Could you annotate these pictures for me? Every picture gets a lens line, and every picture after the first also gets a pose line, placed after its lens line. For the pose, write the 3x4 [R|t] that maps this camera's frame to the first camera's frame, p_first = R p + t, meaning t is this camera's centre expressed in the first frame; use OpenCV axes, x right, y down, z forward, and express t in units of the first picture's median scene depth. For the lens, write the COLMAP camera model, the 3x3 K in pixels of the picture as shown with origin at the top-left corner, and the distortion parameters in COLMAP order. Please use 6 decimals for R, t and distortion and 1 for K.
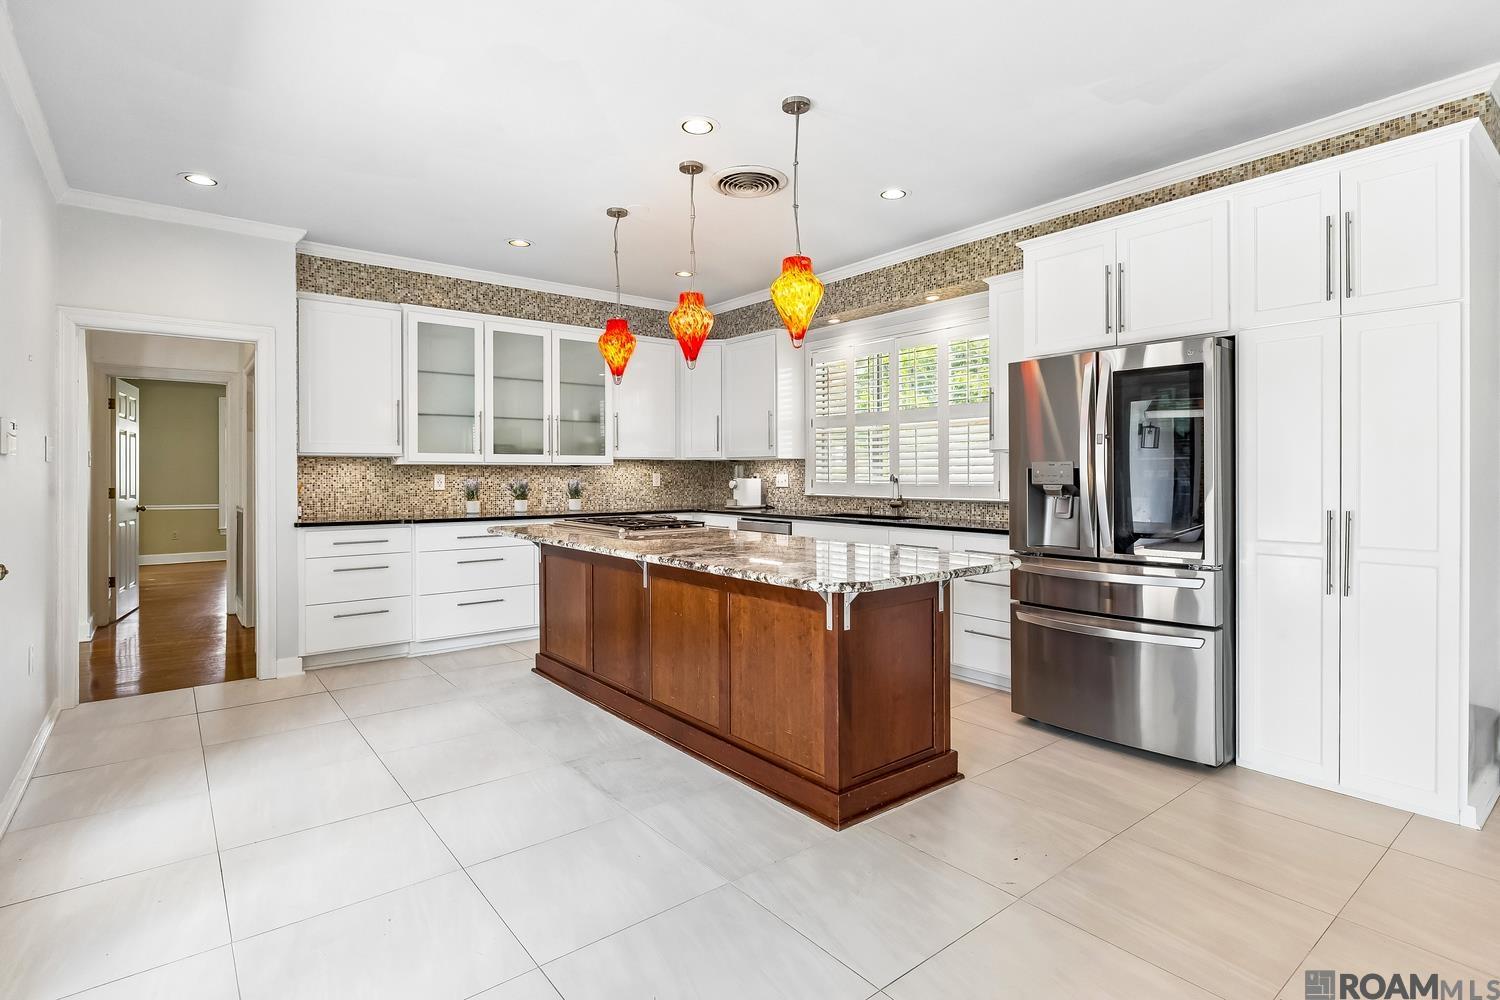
lens RADIAL K [[734.0, 0, 750.9], [0, 734.0, 480.6], [0, 0, 1]] dist [-0.001128, -0.000032]
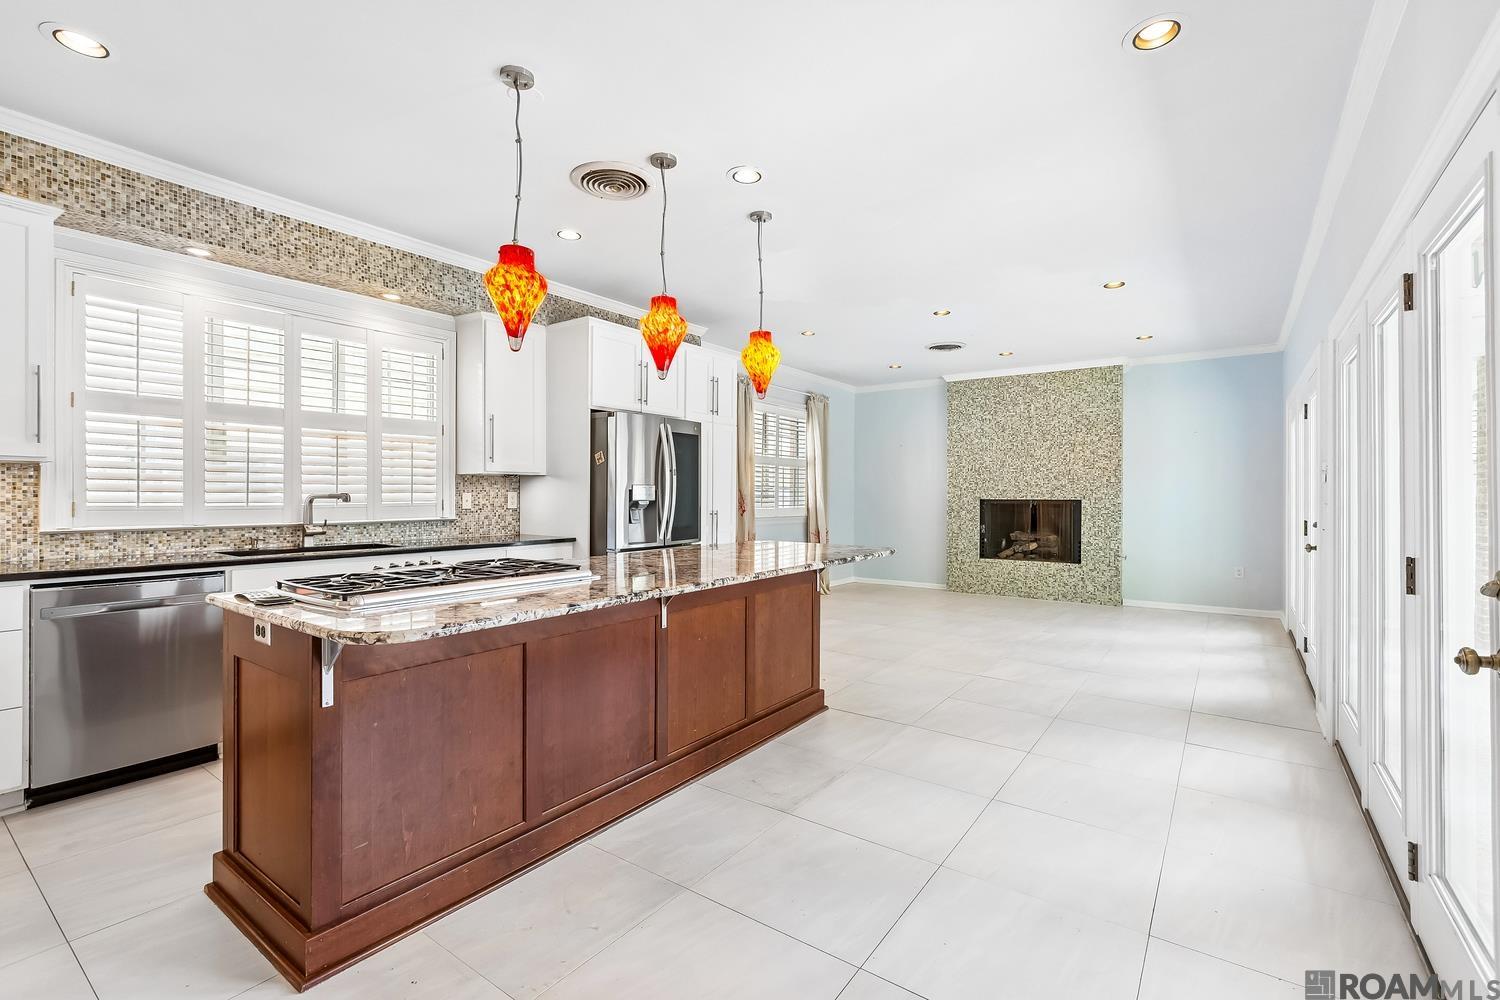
lens RADIAL K [[669.2, 0, 751.5], [0, 669.2, 487.8], [0, 0, 1]] dist [-0.000016, -0.000078]
pose [[-0.271149, 0.007389, 0.962509, -0.919255], [0.006365, 0.999962, -0.005883, -0.010212], [-0.962516, 0.004531, -0.271186, 1.117518]]
